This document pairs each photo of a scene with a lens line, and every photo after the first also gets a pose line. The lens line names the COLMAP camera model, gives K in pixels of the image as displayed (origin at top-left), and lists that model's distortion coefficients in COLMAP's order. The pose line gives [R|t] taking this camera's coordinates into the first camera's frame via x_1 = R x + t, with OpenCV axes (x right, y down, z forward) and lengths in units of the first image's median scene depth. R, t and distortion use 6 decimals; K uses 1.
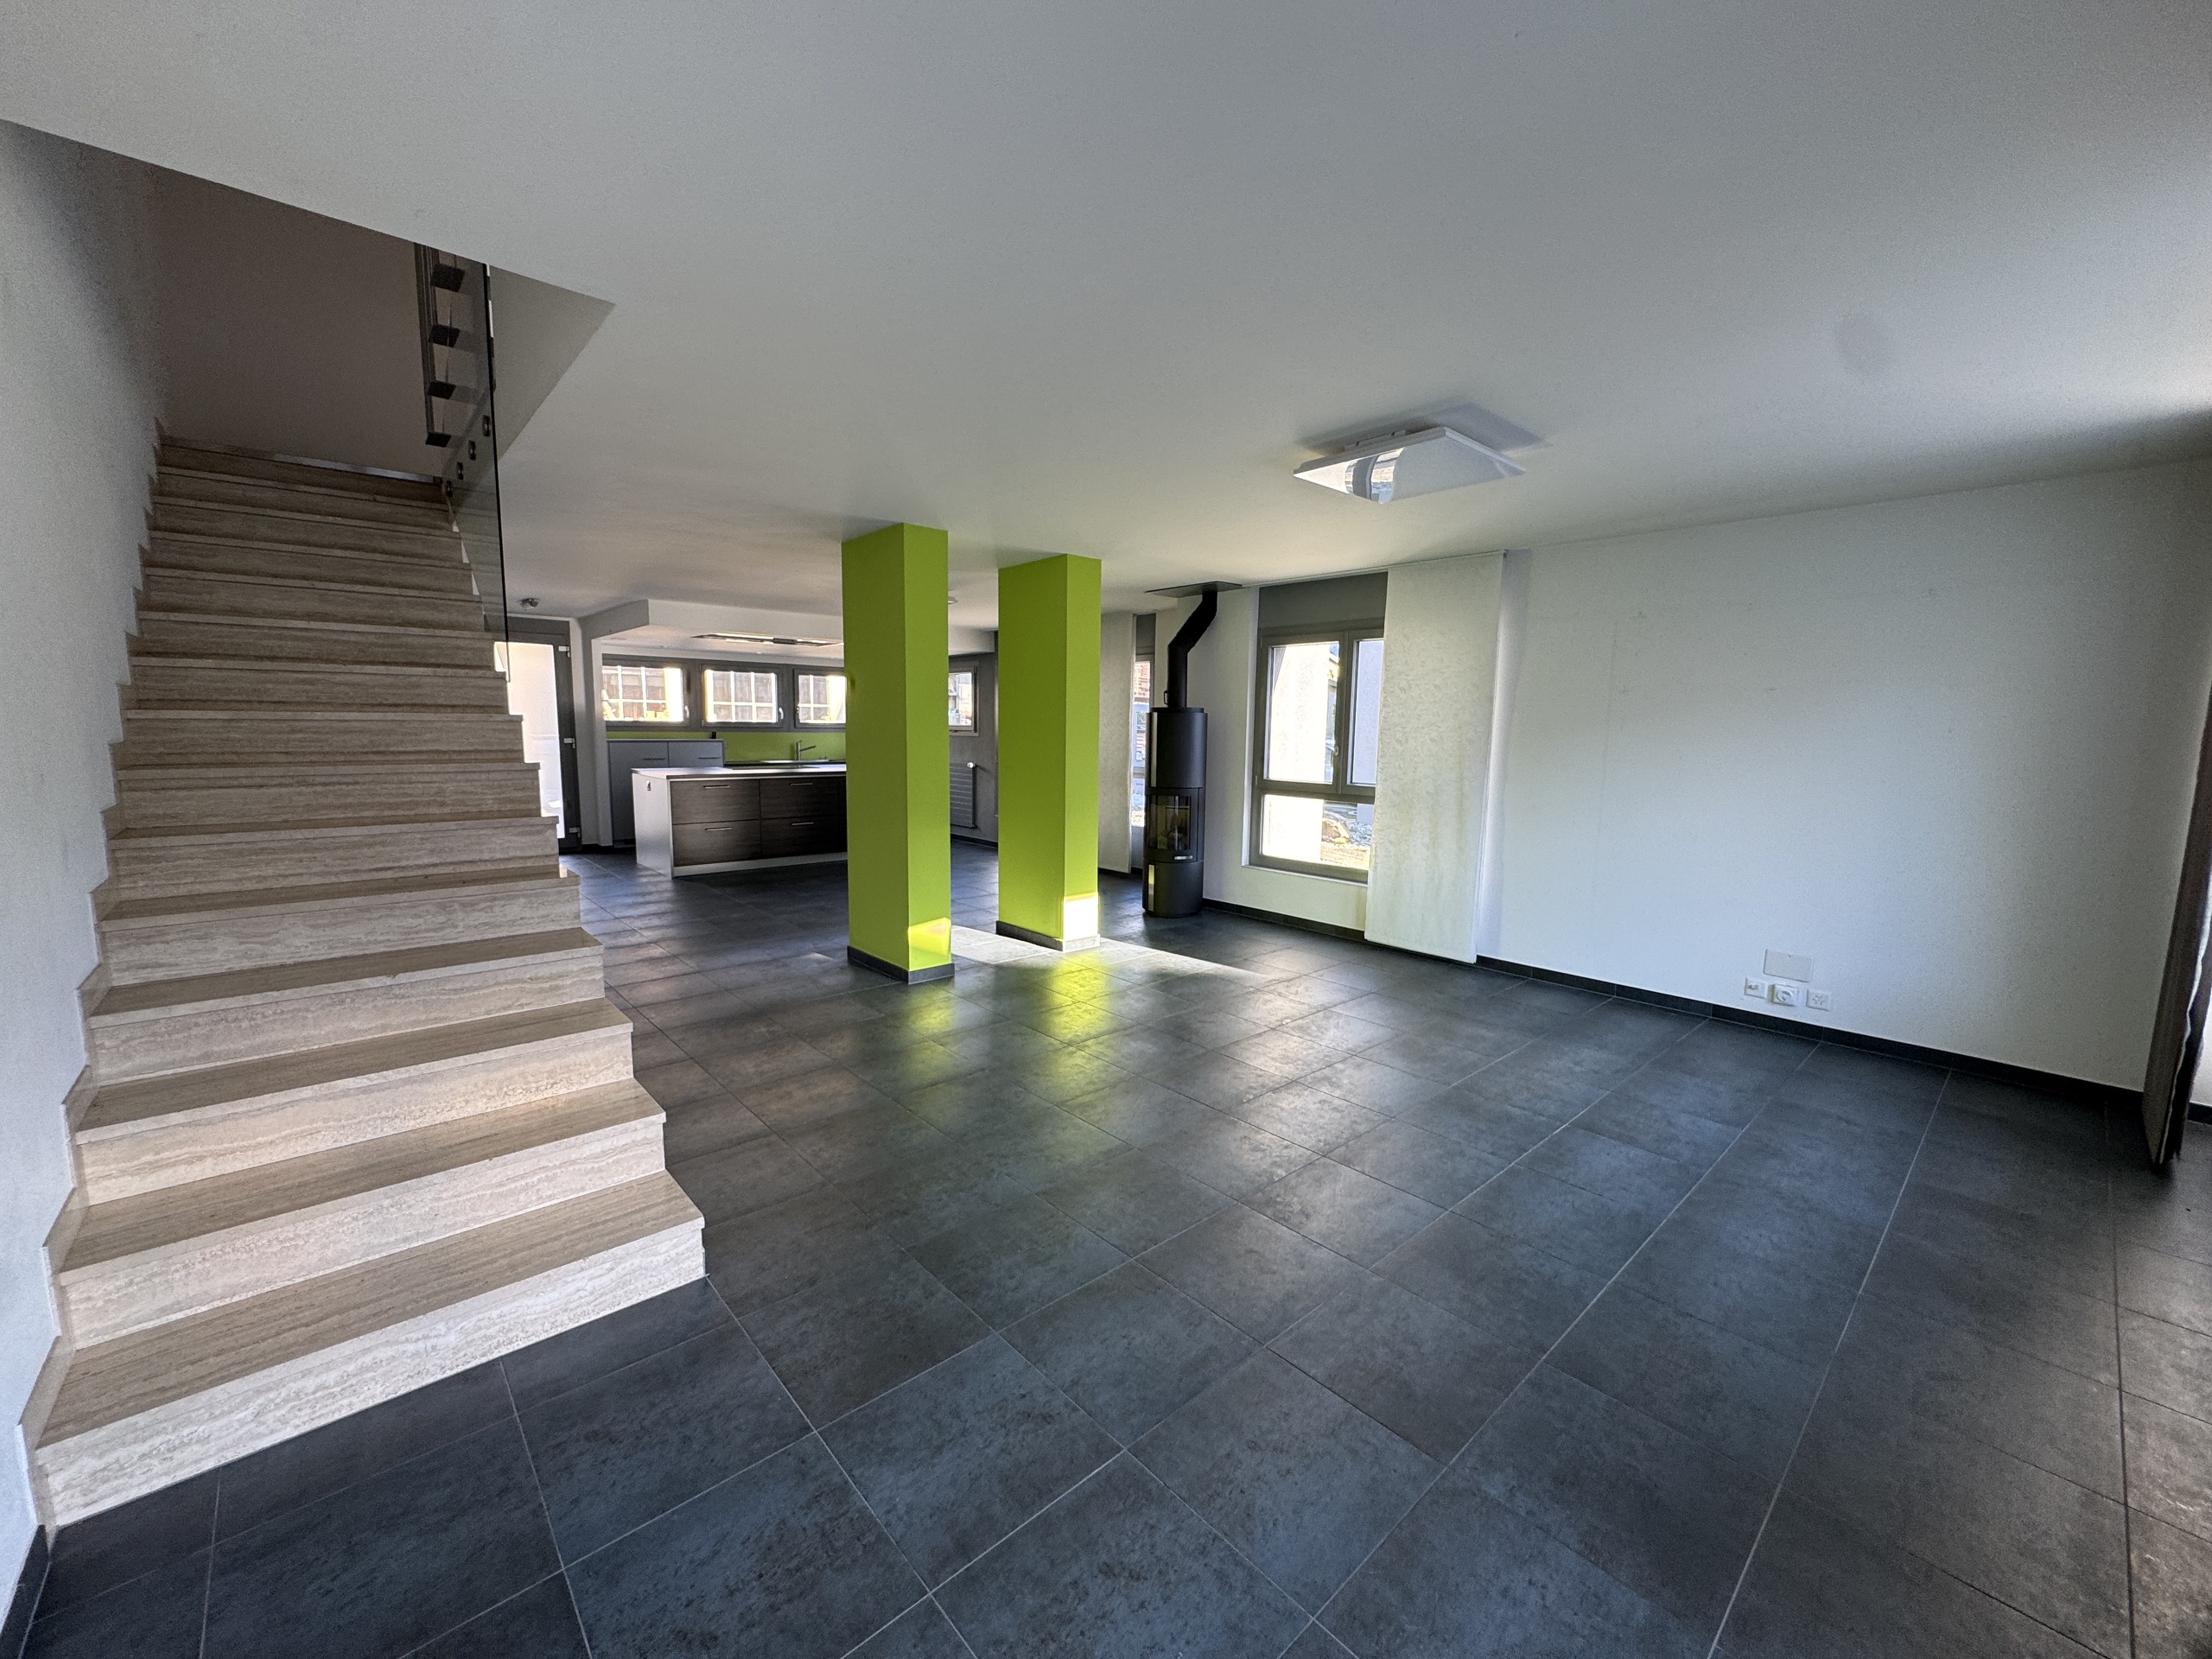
lens RADIAL K [[884.4, 0, 1106.0], [0, 884.4, 829.5], [0, 0, 1]] dist [-0.002243, -0.000294]
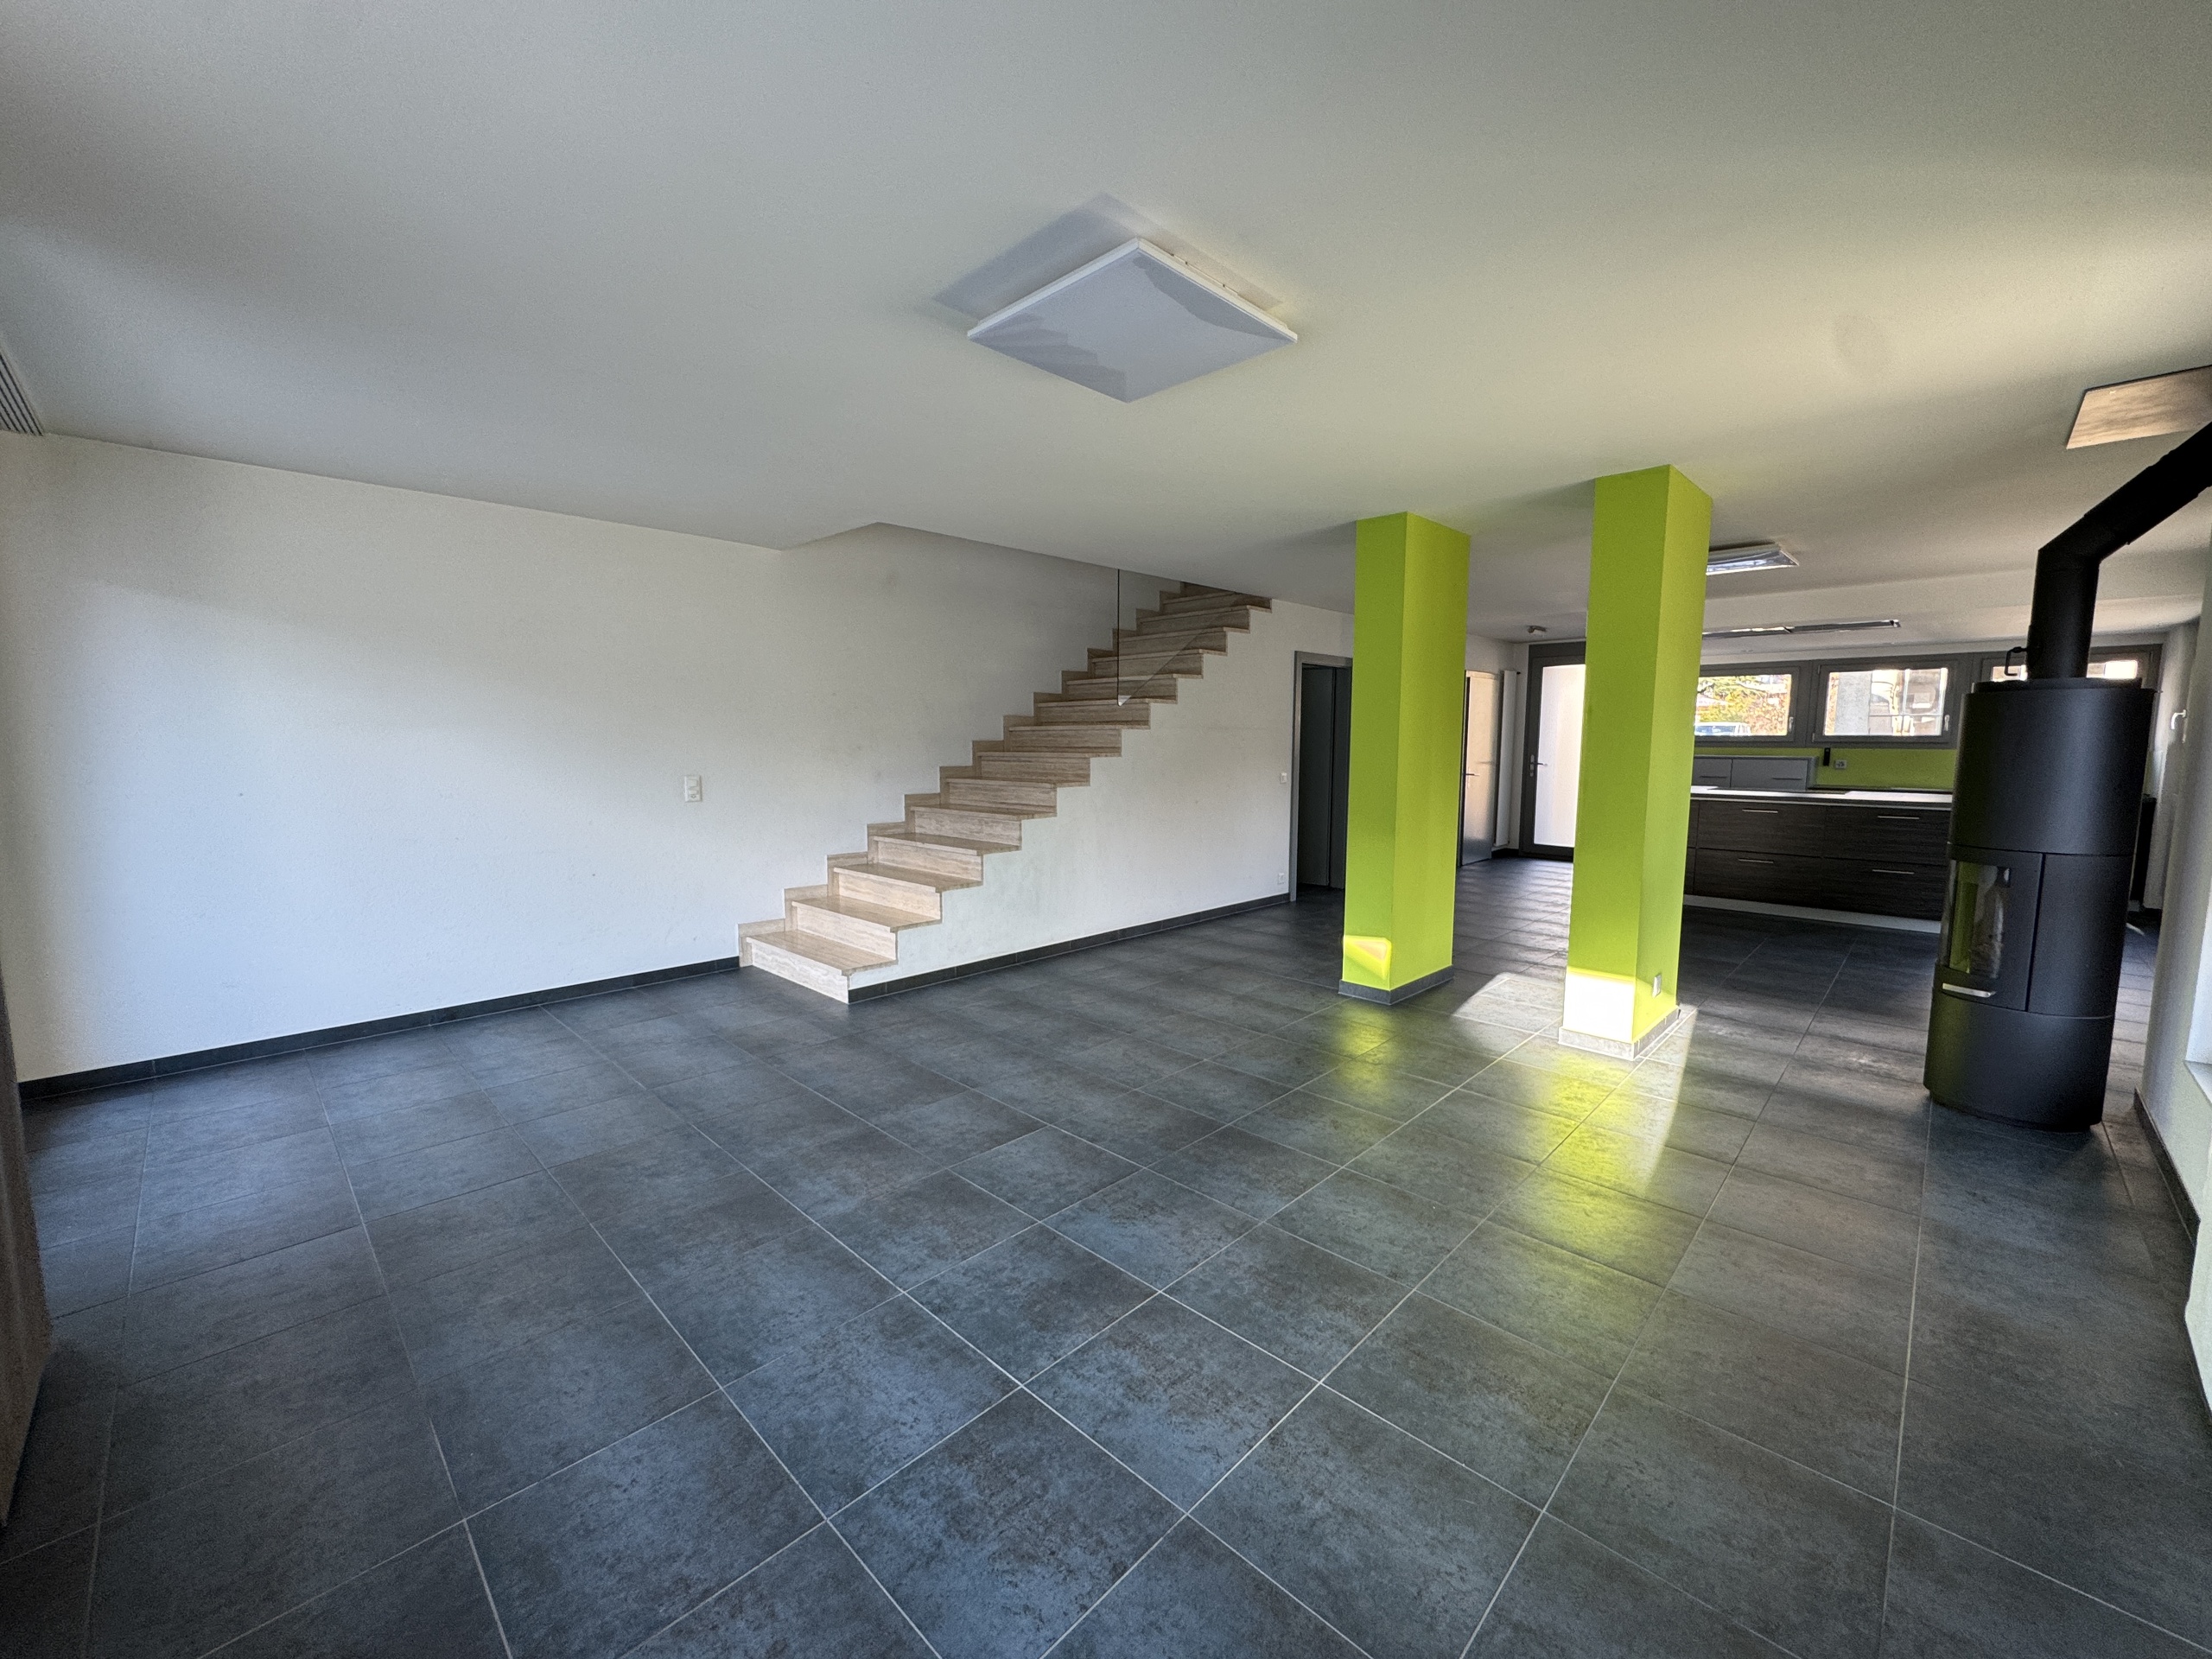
lens RADIAL K [[876.8, 0, 1109.4], [0, 876.8, 840.8], [0, 0, 1]] dist [0.000477, 0.000141]
pose [[0.065873, 0.104983, -0.992290, 0.646116], [-0.119485, 0.988124, 0.096610, -0.050856], [0.990648, 0.112200, 0.077634, 0.593043]]
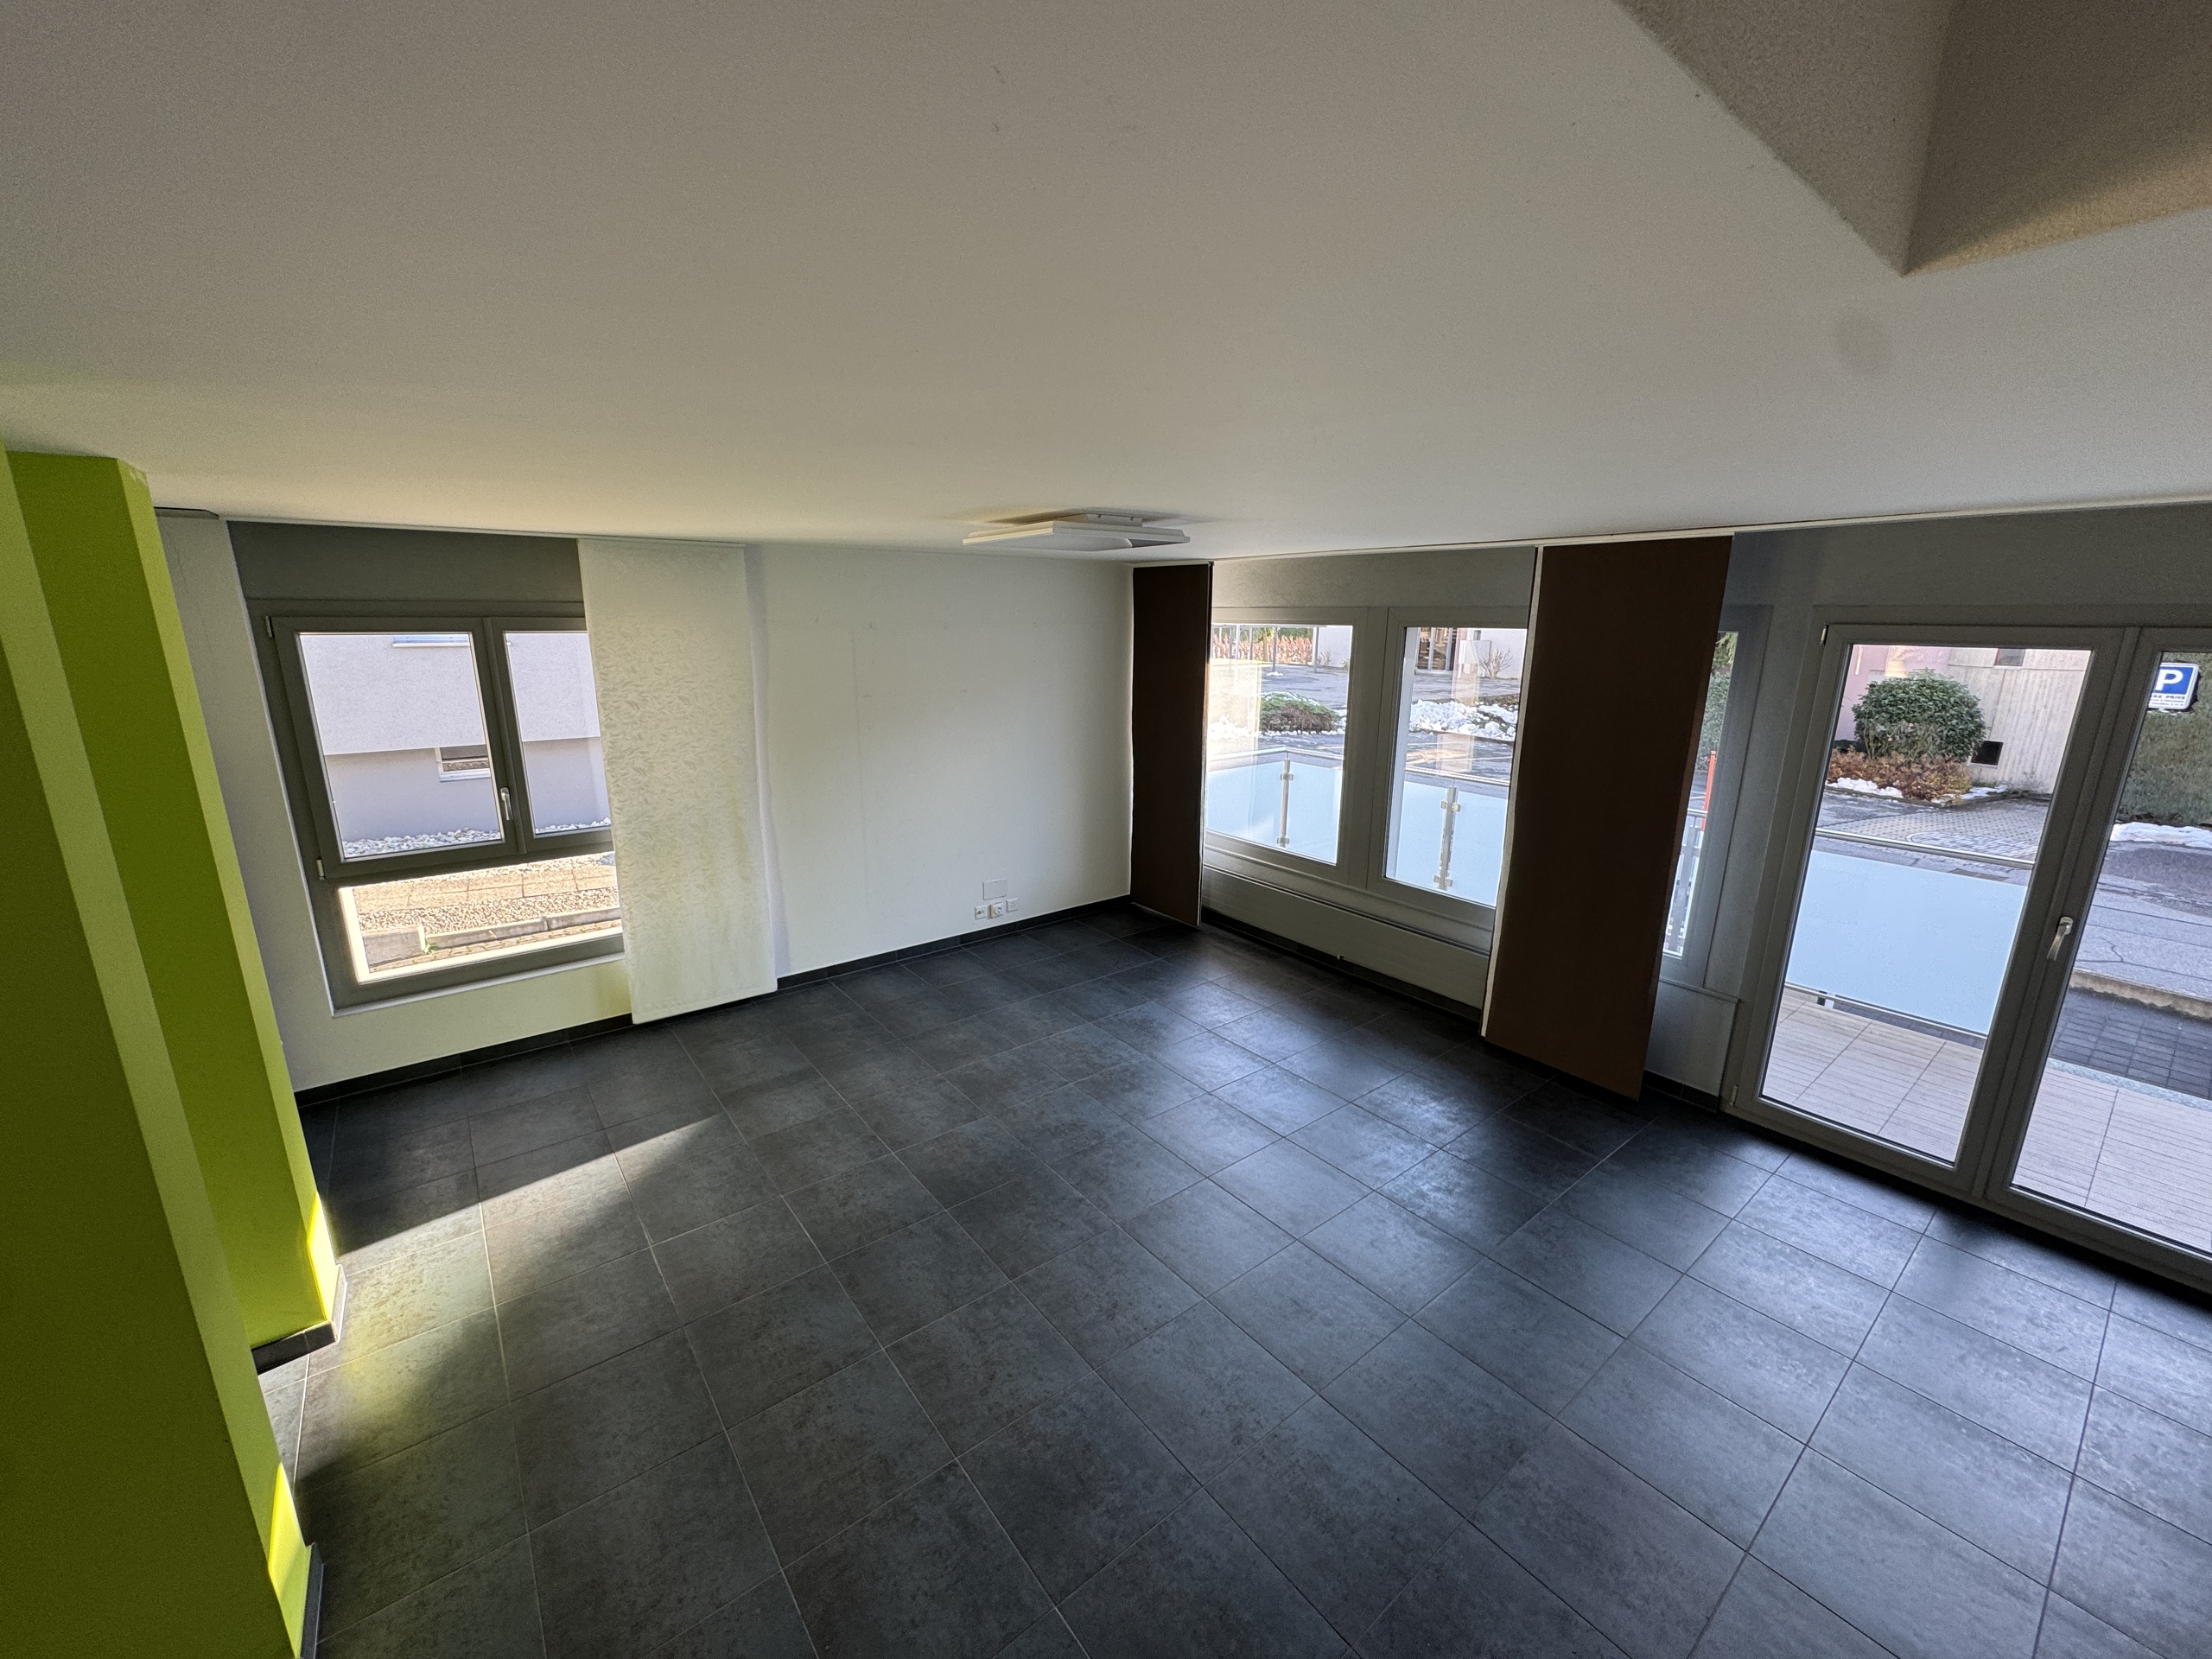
lens RADIAL K [[884.4, 0, 1106.0], [0, 884.4, 829.5], [0, 0, 1]] dist [-0.002243, -0.000294]
pose [[0.072418, -0.250377, 0.965436, -0.426024], [0.111224, 0.963967, 0.241653, -0.201740], [-0.991153, 0.089880, 0.097656, 0.547224]]
